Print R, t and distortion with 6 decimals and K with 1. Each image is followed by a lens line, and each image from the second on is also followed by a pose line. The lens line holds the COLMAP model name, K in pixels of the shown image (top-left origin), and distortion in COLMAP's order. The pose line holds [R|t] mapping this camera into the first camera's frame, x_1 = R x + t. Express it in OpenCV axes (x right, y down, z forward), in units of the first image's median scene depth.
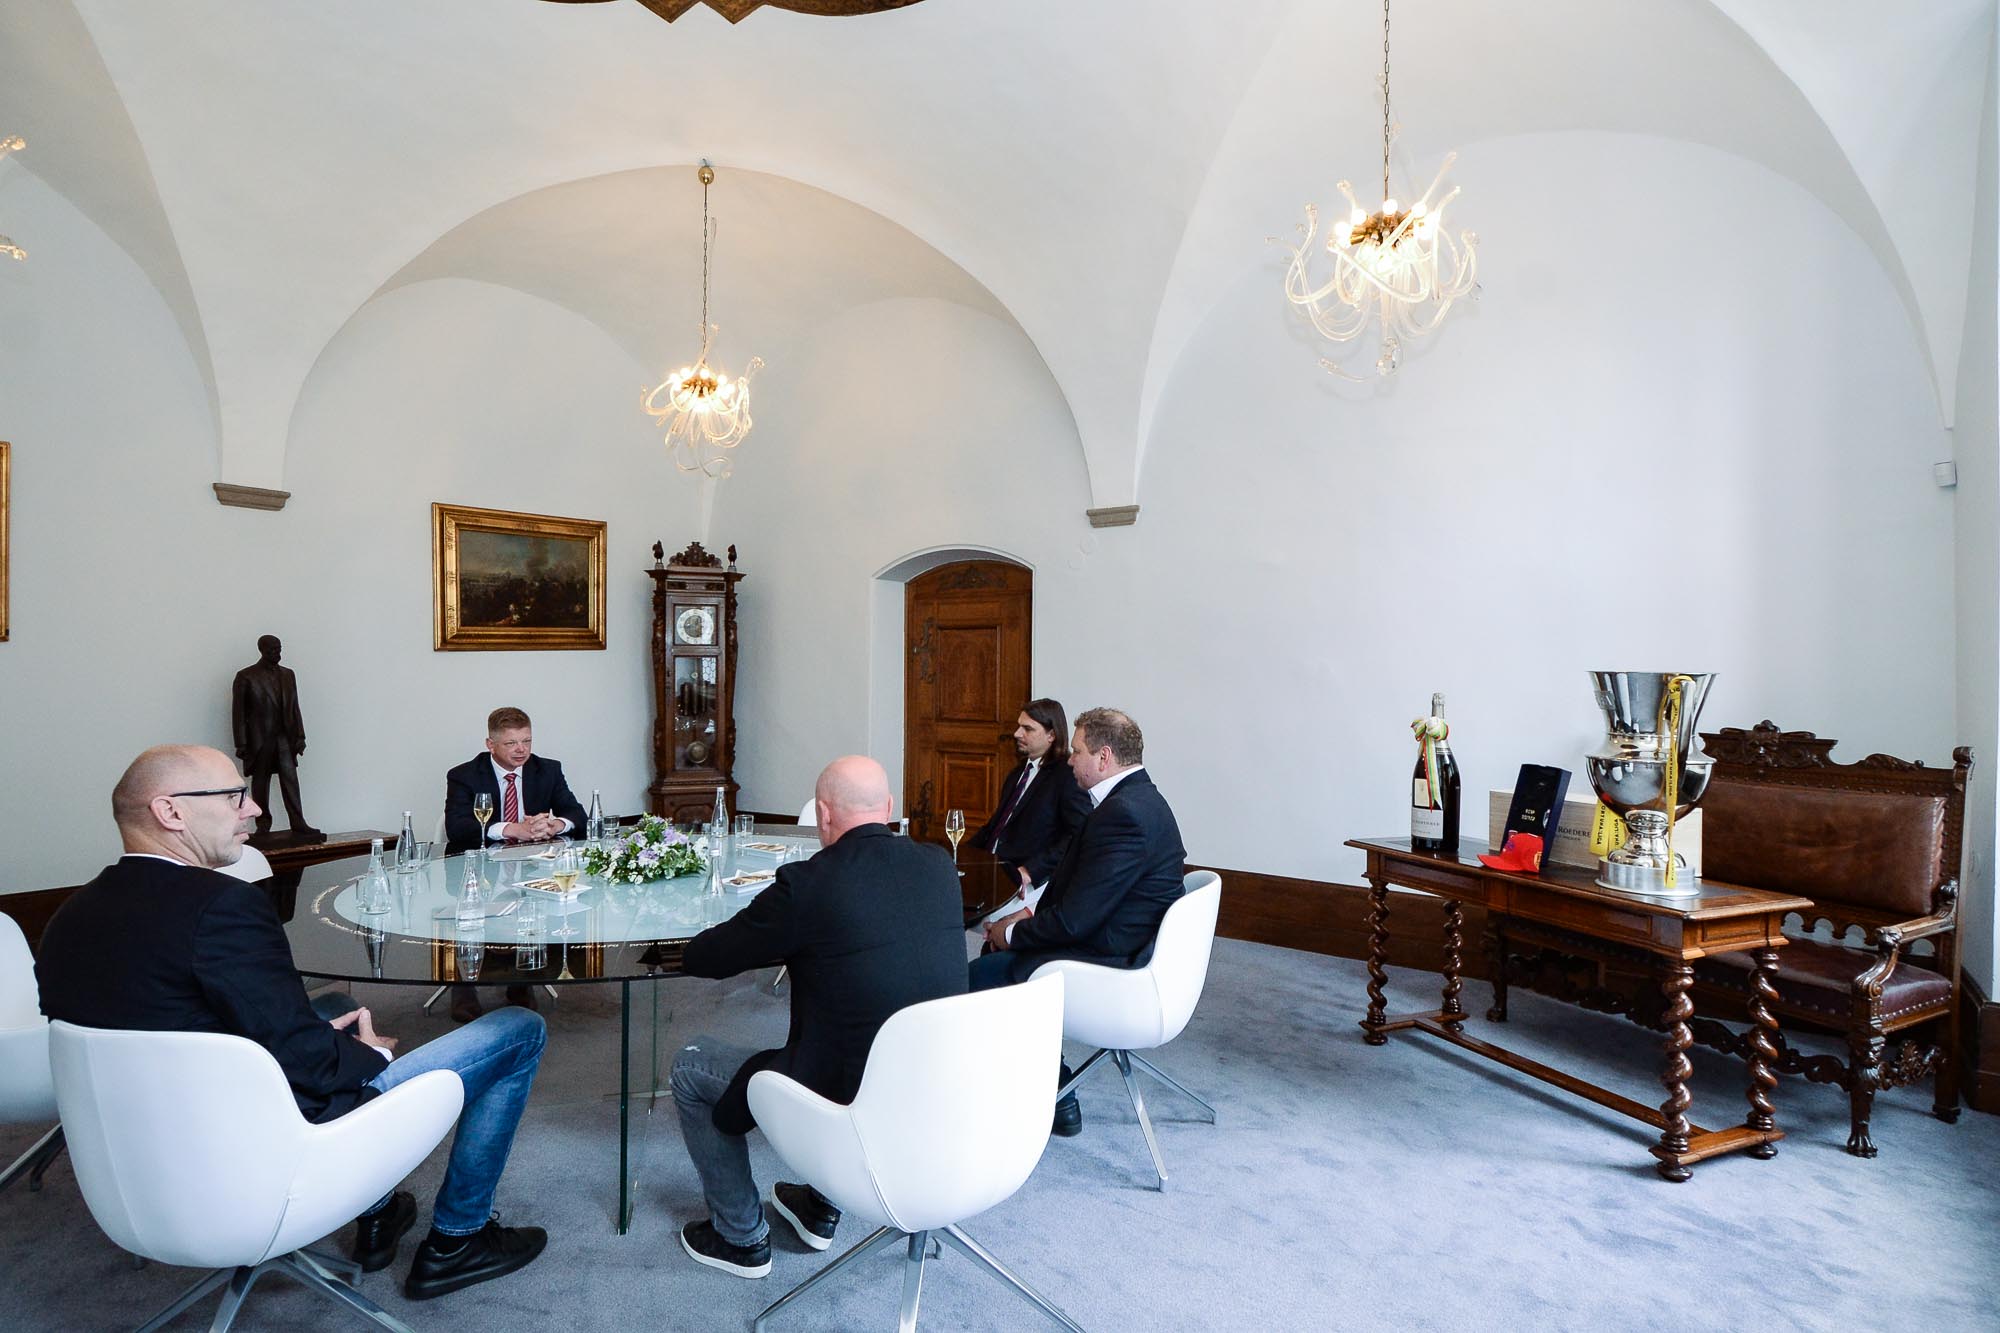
lens RADIAL K [[1060.8, 0, 993.5], [0, 1060.8, 672.7], [0, 0, 1]] dist [-0.000444, -0.011788]
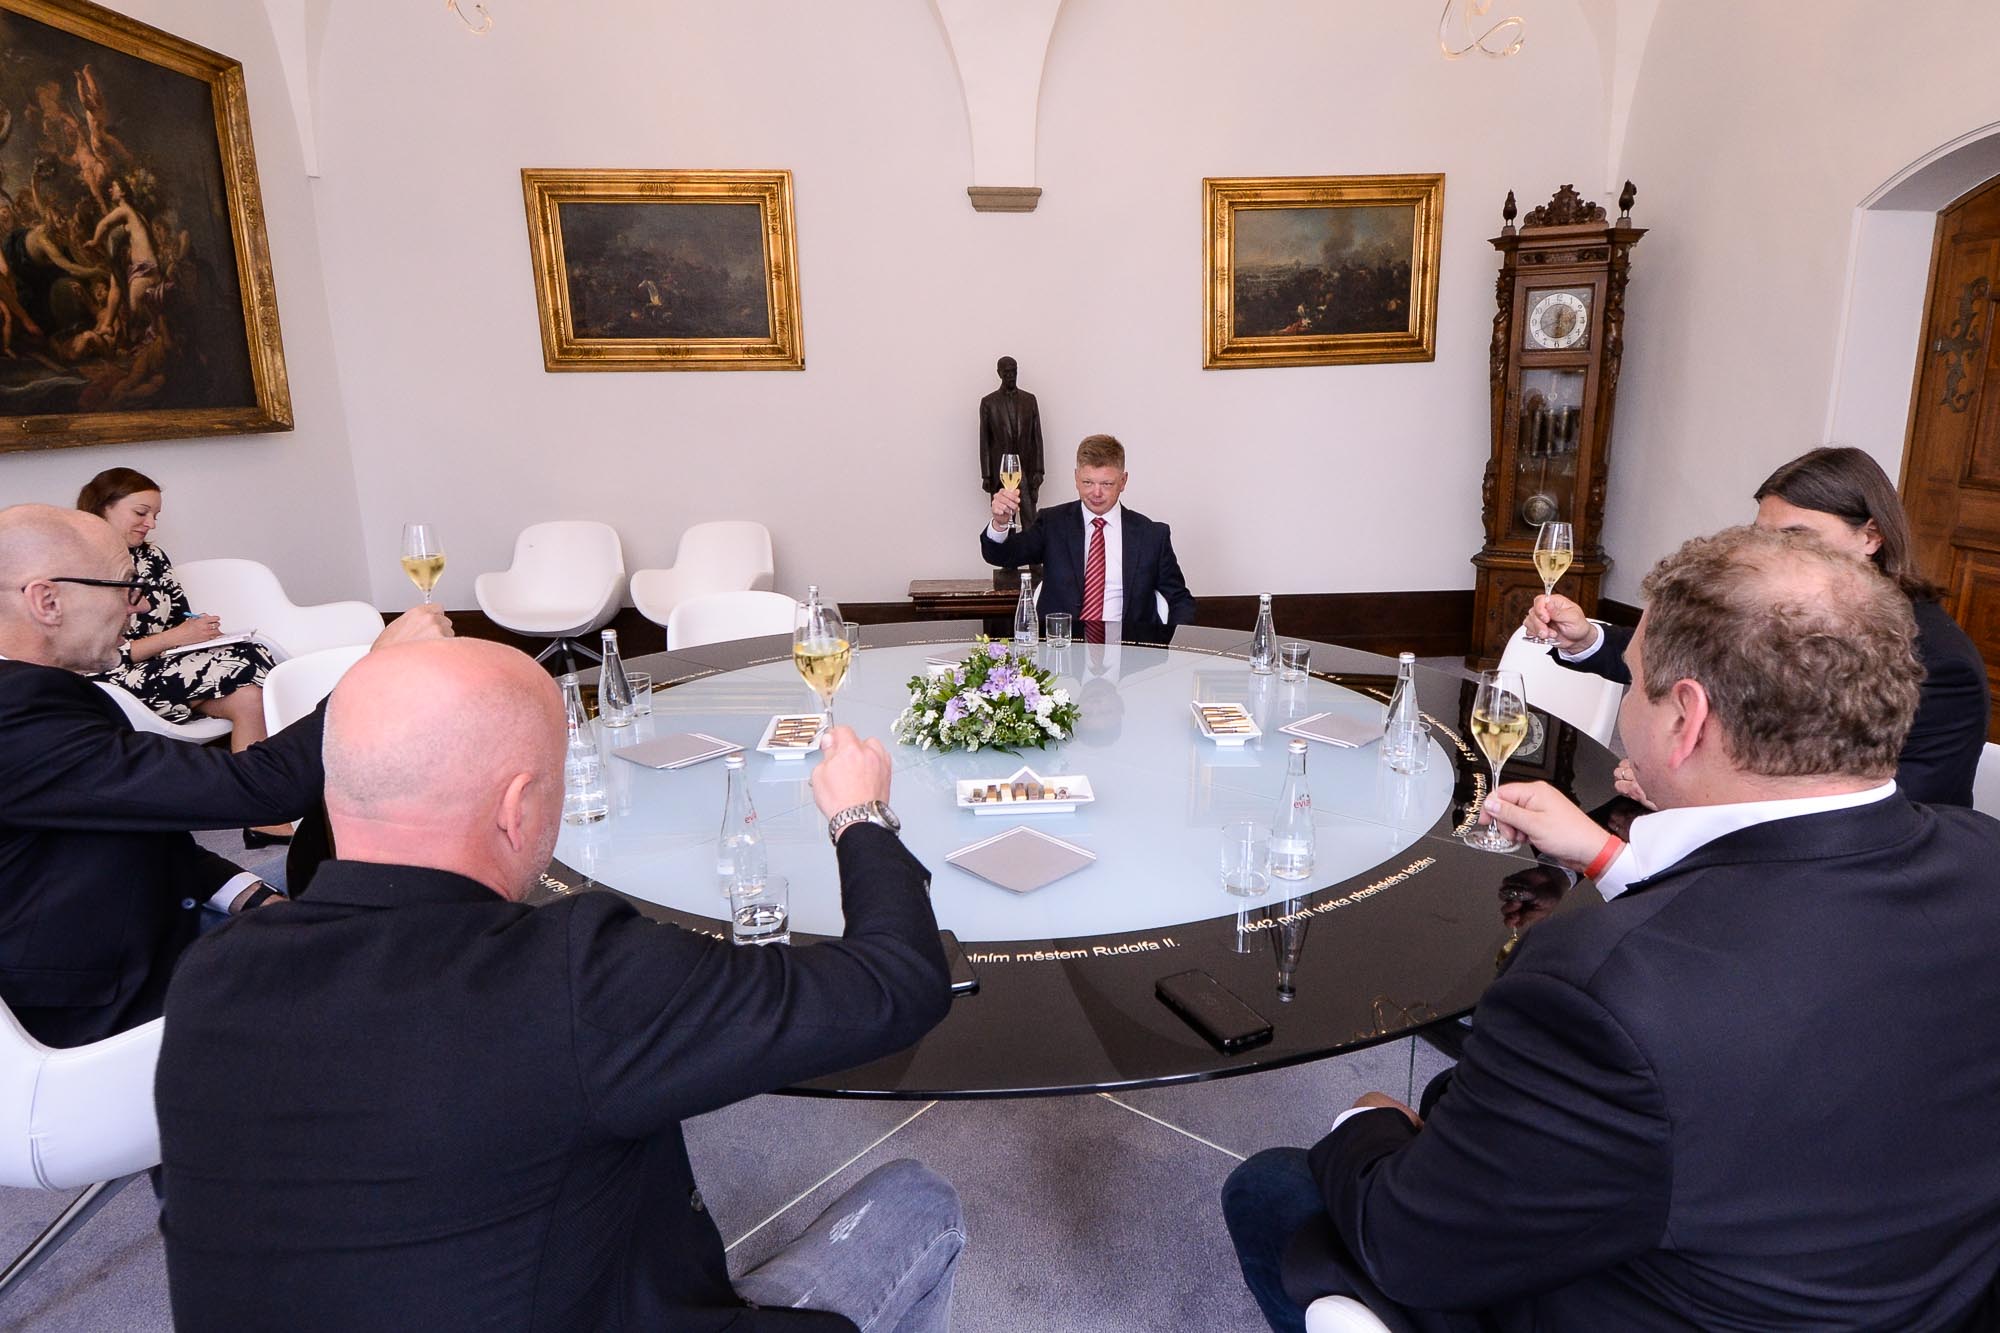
lens RADIAL K [[1121.4, 0, 1077.3], [0, 1121.4, 655.3], [0, 0, 1]] dist [0.005005, -0.015180]
pose [[0.630914, 0.169042, -0.757213, 0.099814], [0.011622, 0.973807, 0.227079, -0.002883], [0.775766, -0.152068, 0.612424, 0.315645]]
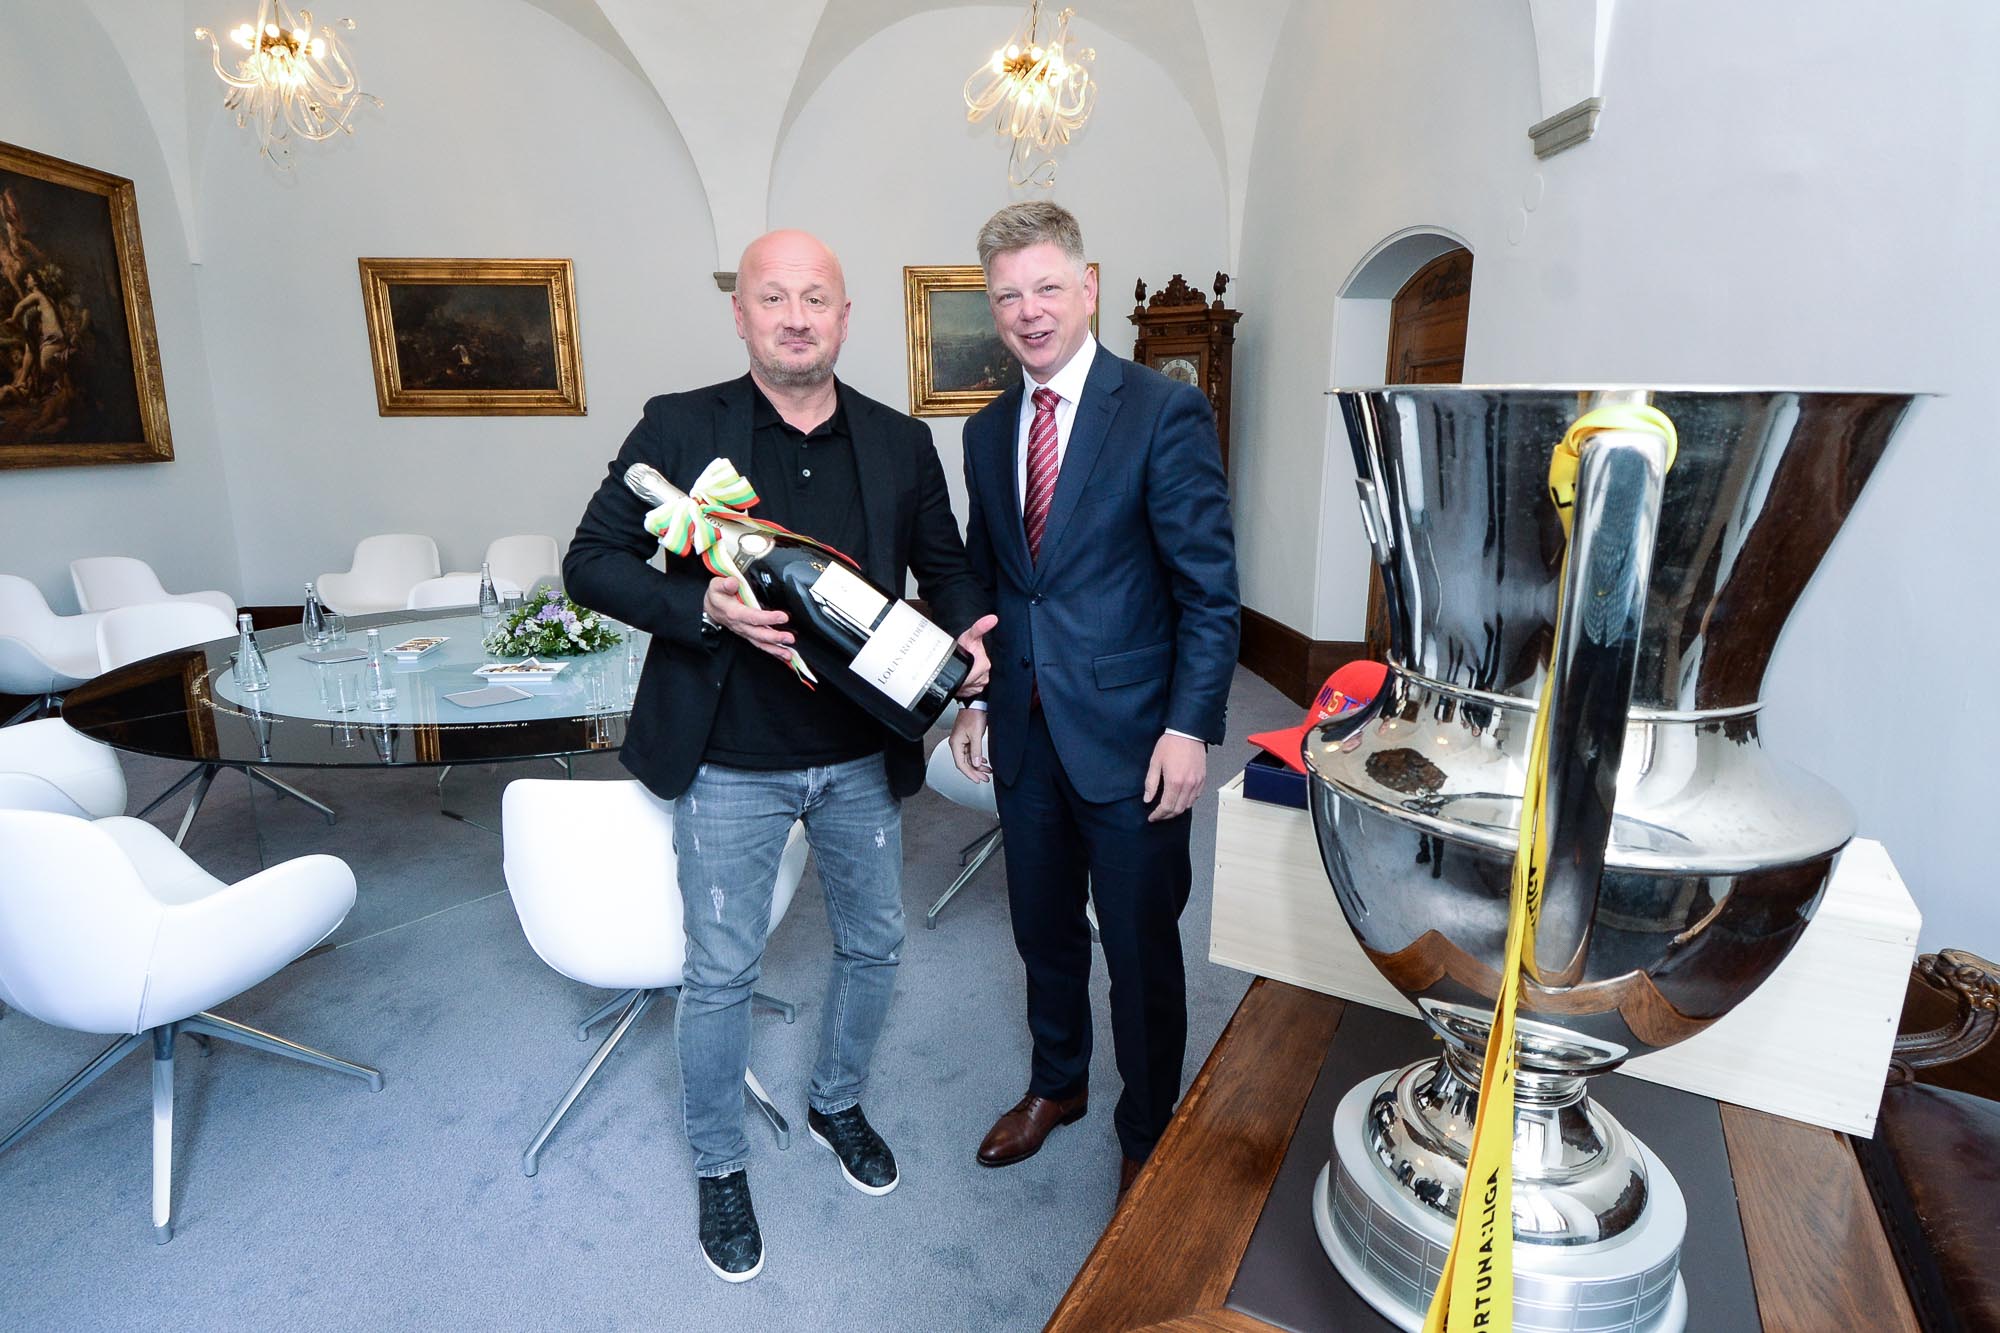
lens RADIAL K [[1060.8, 0, 1003.7], [0, 1060.8, 685.4], [0, 0, 1]] dist [-0.000444, -0.011788]
pose [[0.631842, 0.170619, -0.756085, 0.321588], [0.005707, 0.974421, 0.224658, 0.002190], [0.775076, -0.146263, 0.614707, 0.351433]]
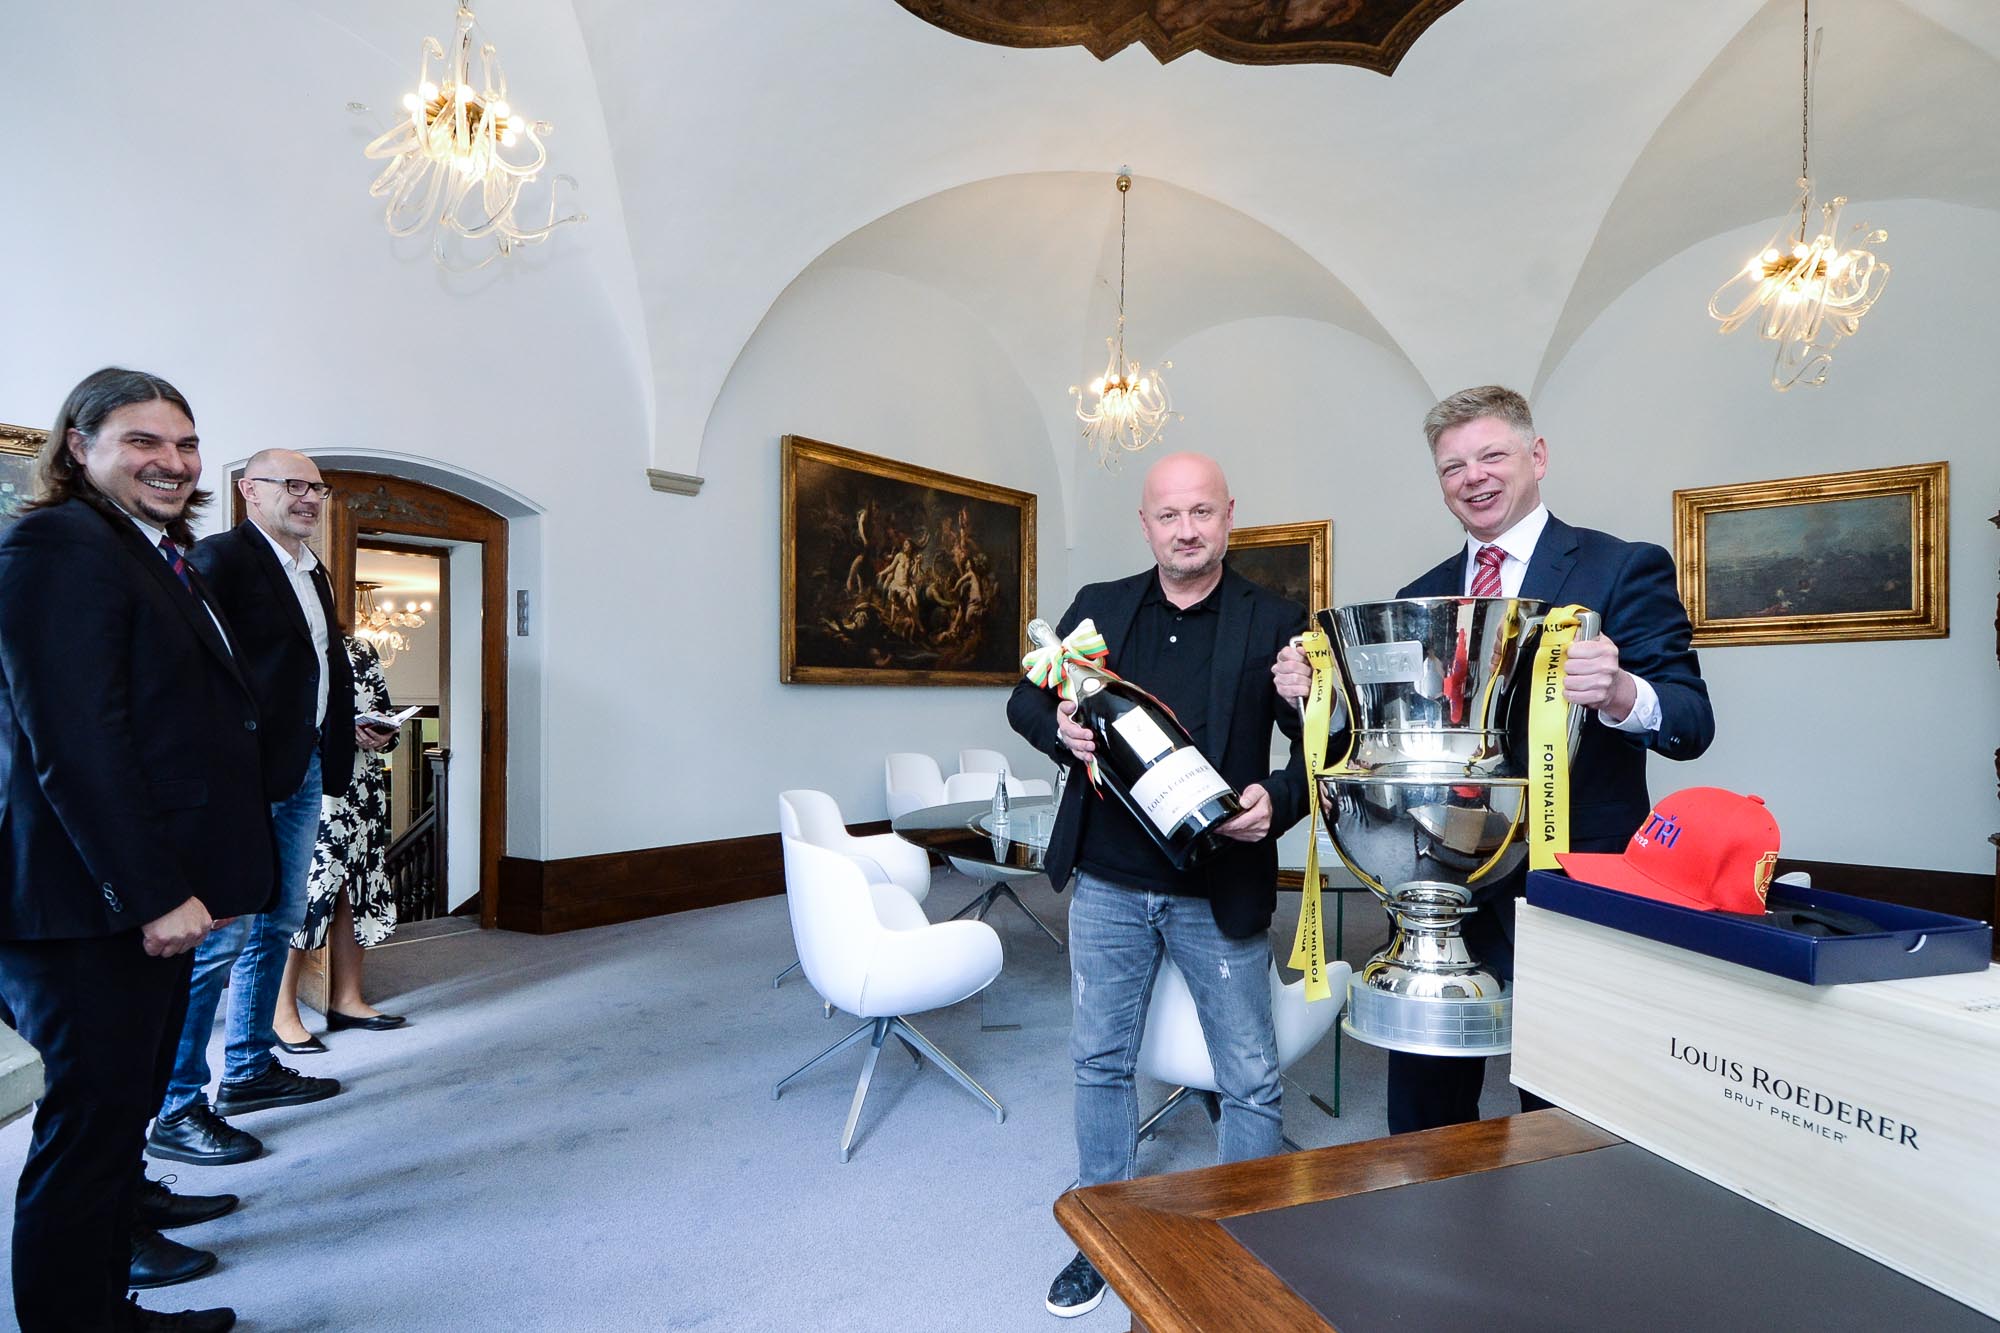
lens RADIAL K [[1060.8, 0, 1016.7], [0, 1060.8, 695.5], [0, 0, 1]] dist [-0.000444, -0.011788]
pose [[-0.044898, -0.005177, -0.998978, 0.386142], [-0.007591, 0.999959, -0.004841, 0.026593], [0.998963, 0.007366, -0.044936, 0.411184]]
